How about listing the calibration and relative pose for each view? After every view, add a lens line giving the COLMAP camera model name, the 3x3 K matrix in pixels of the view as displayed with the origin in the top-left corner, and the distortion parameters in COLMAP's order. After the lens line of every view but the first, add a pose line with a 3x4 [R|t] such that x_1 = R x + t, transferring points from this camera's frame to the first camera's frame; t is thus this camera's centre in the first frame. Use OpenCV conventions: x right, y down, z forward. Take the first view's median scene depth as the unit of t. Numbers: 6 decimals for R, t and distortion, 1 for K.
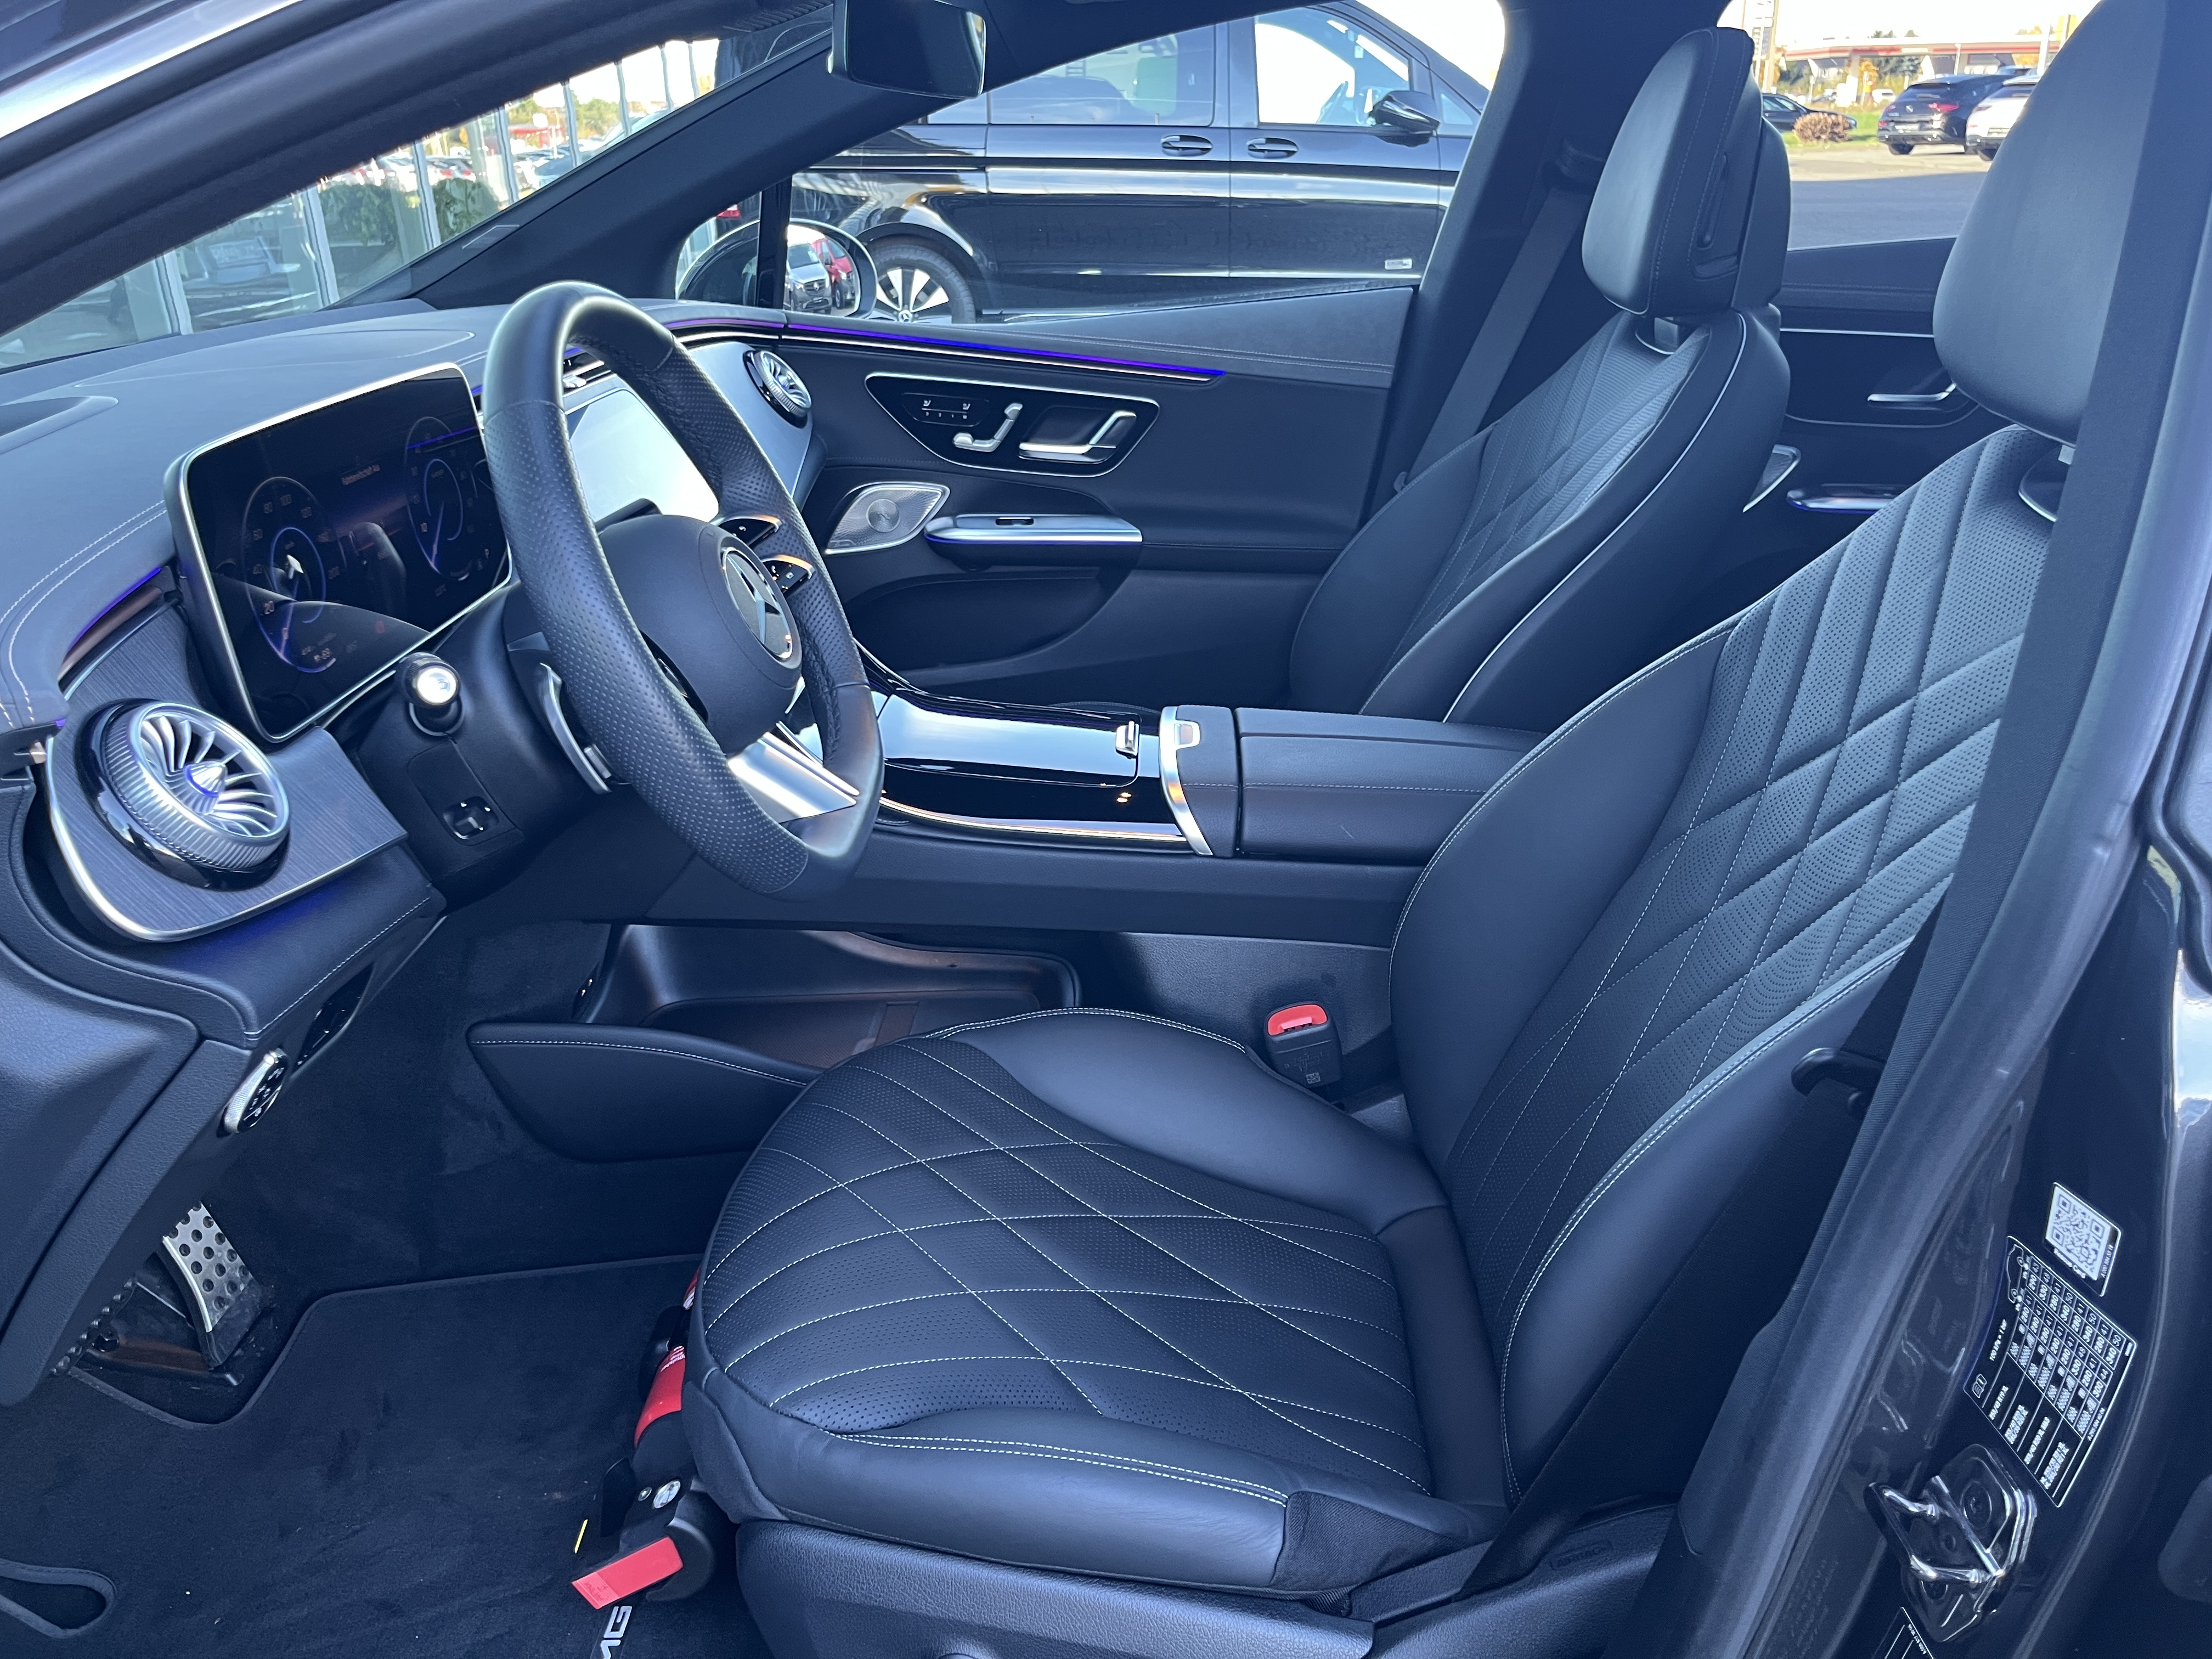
lens RADIAL K [[1683.4, 0, 1096.7], [0, 1683.4, 837.4], [0, 0, 1]] dist [0.071807, -0.097345]
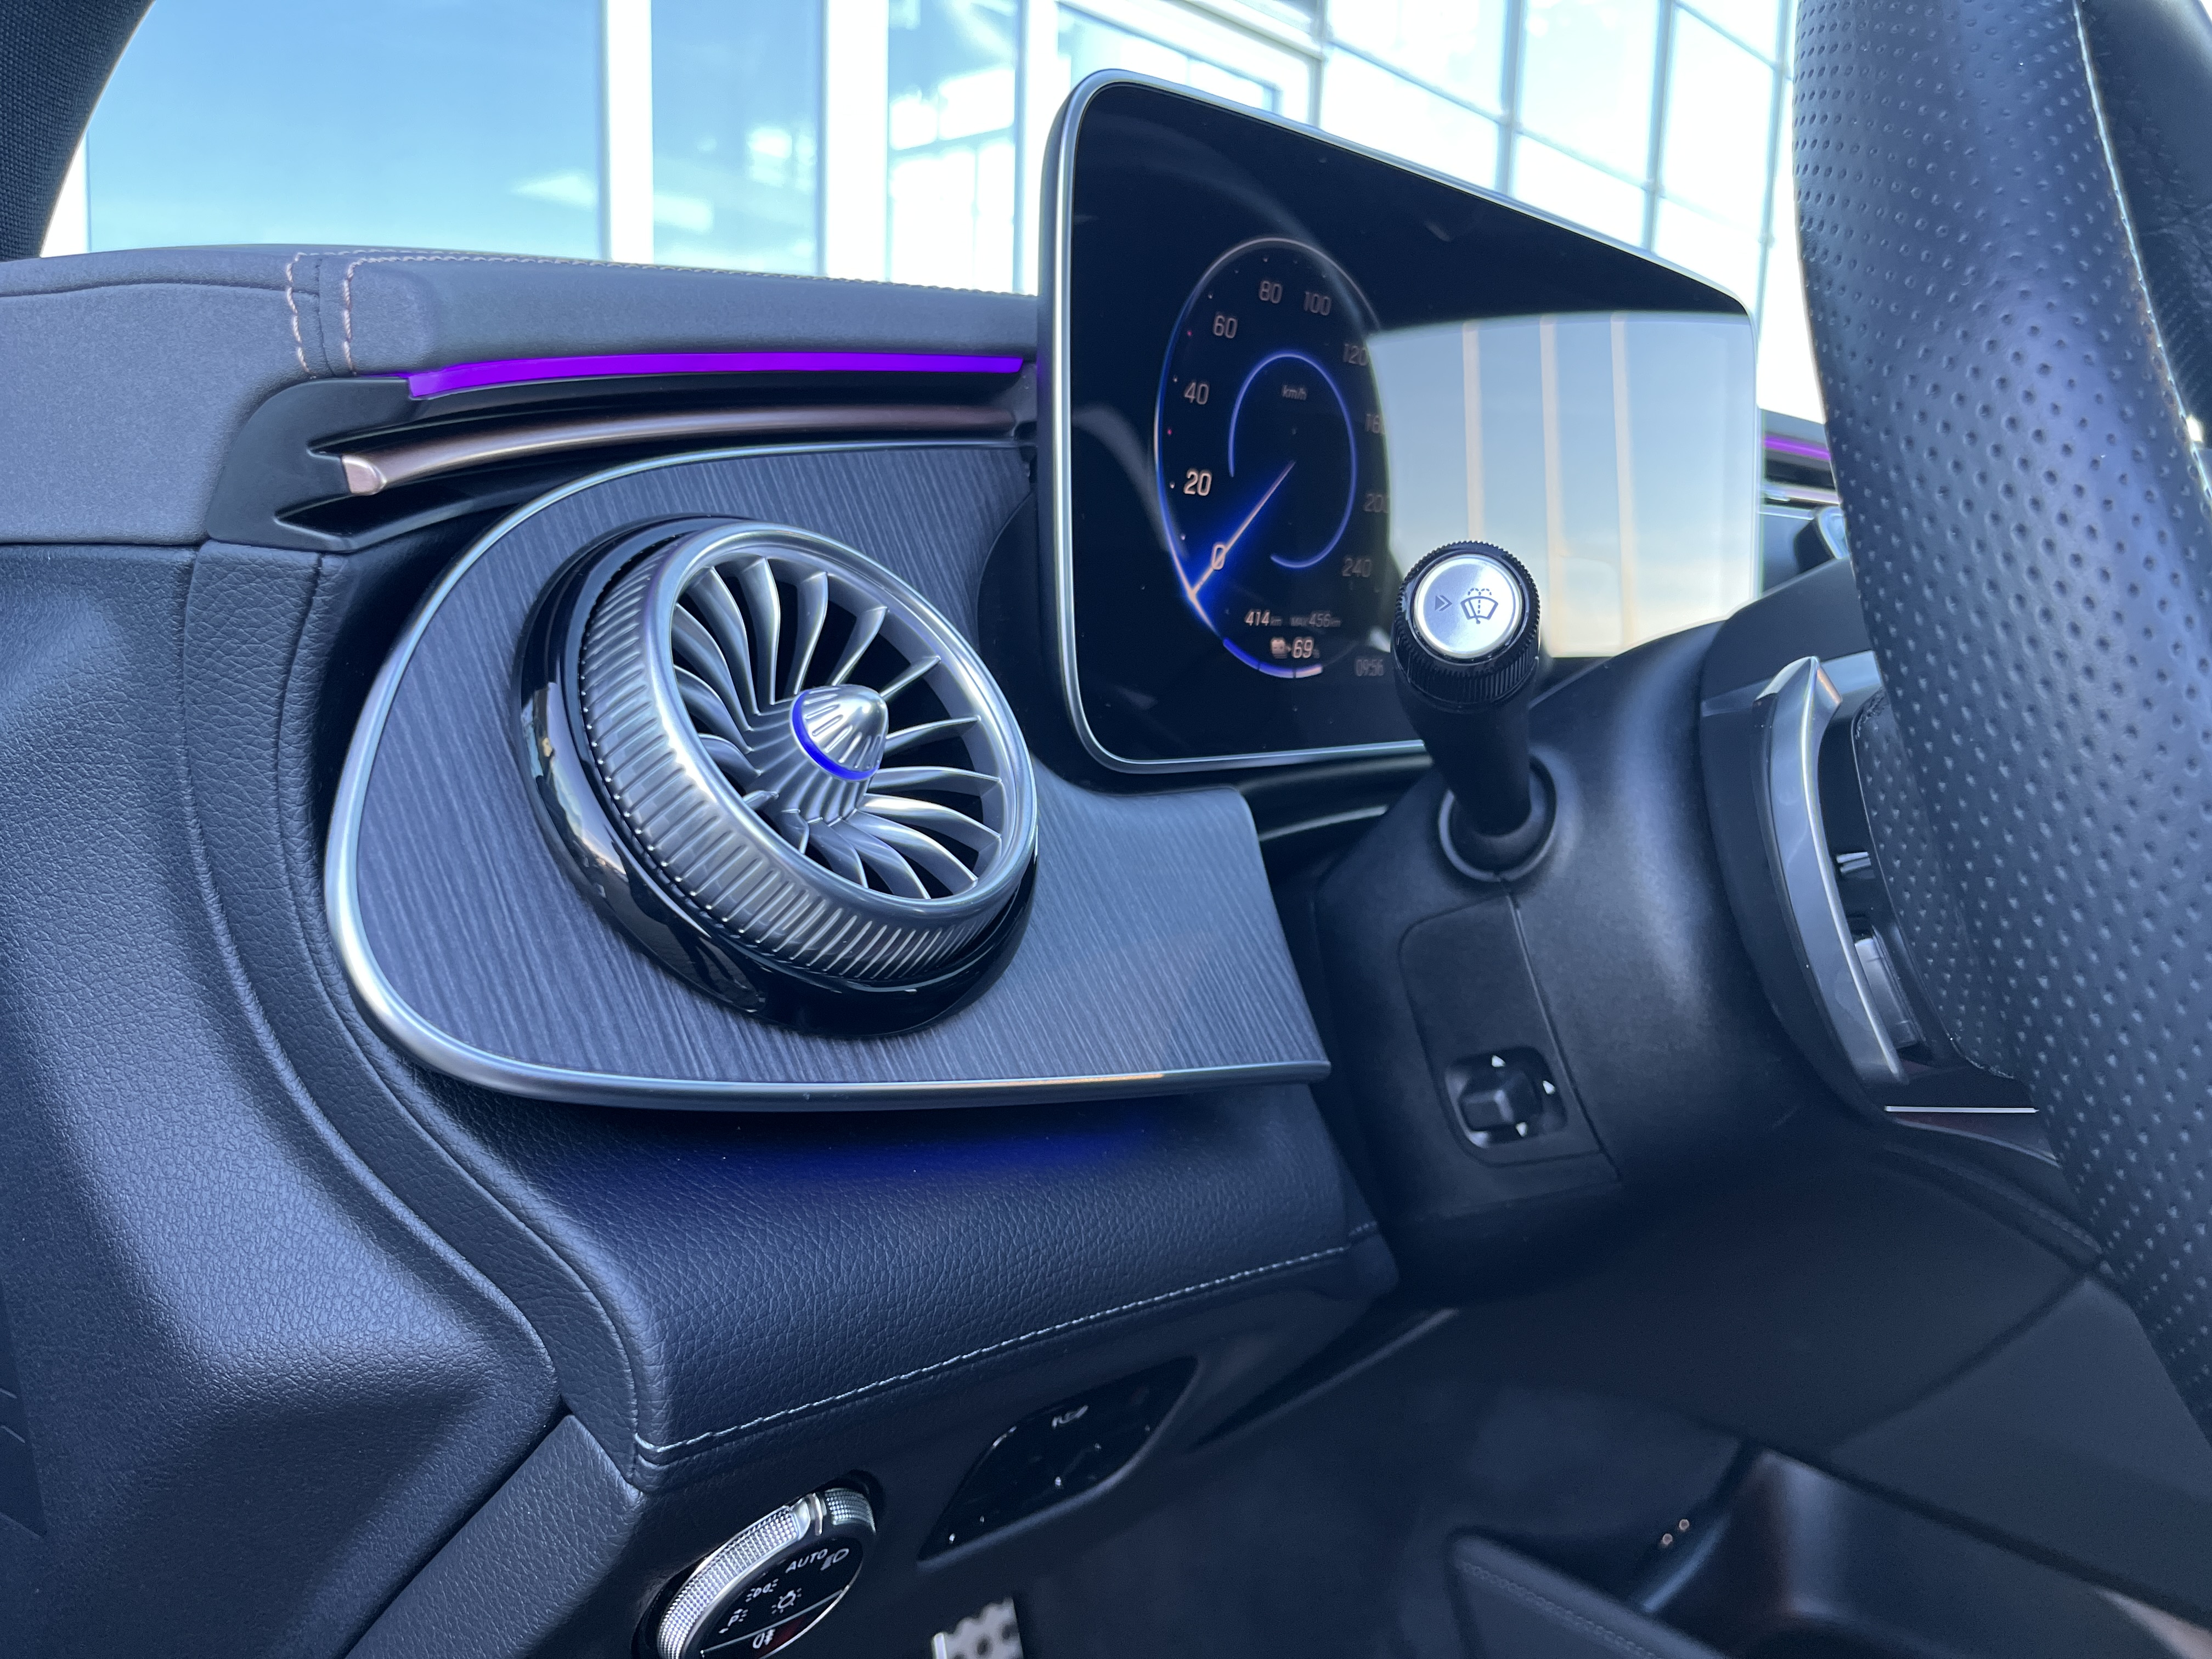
lens RADIAL K [[1683.4, 0, 1108.1], [0, 1683.4, 851.2], [0, 0, 1]] dist [0.071807, -0.097345]
pose [[0.758814, 0.158023, -0.631846, -0.131806], [-0.312389, 0.939554, -0.140183, 0.013939], [0.571502, 0.303754, 0.762312, 0.422750]]
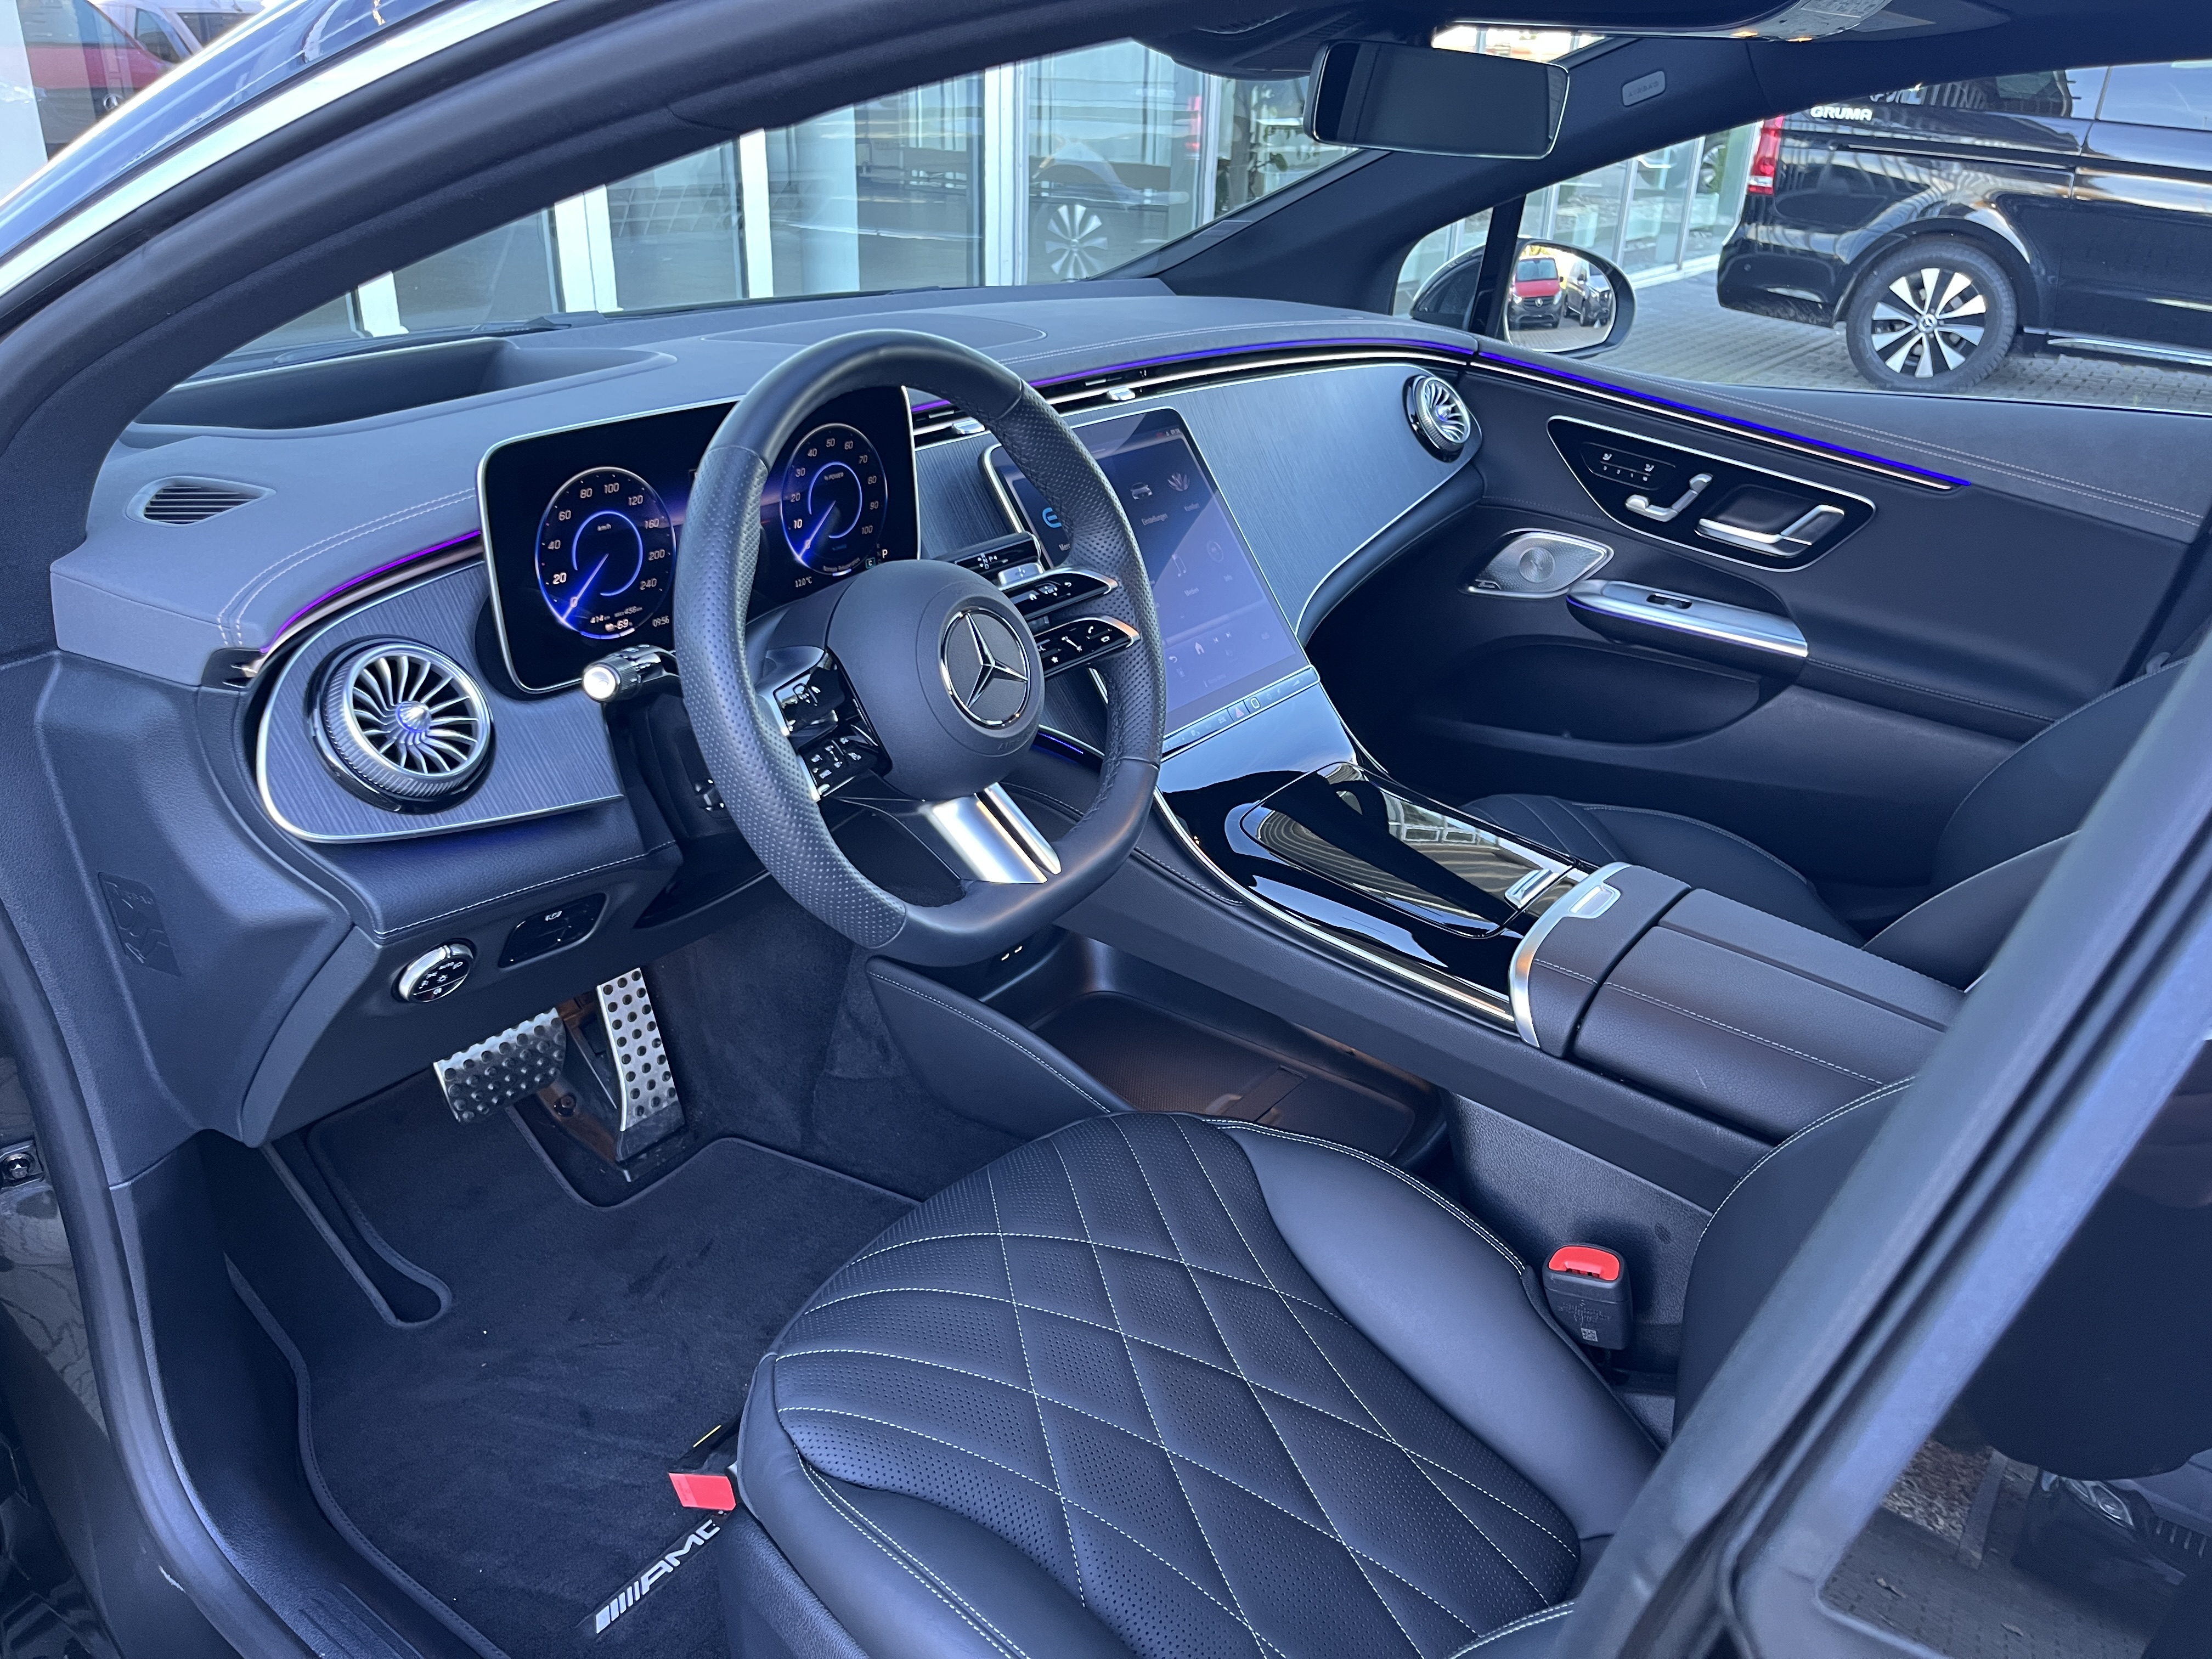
lens RADIAL K [[1683.4, 0, 1119.1], [0, 1683.4, 842.1], [0, 0, 1]] dist [0.071807, -0.097345]
pose [[0.826735, 0.290220, -0.481956, 0.266898], [-0.275452, 0.955777, 0.103038, -0.115742], [0.490546, 0.047571, 0.870116, 0.121206]]
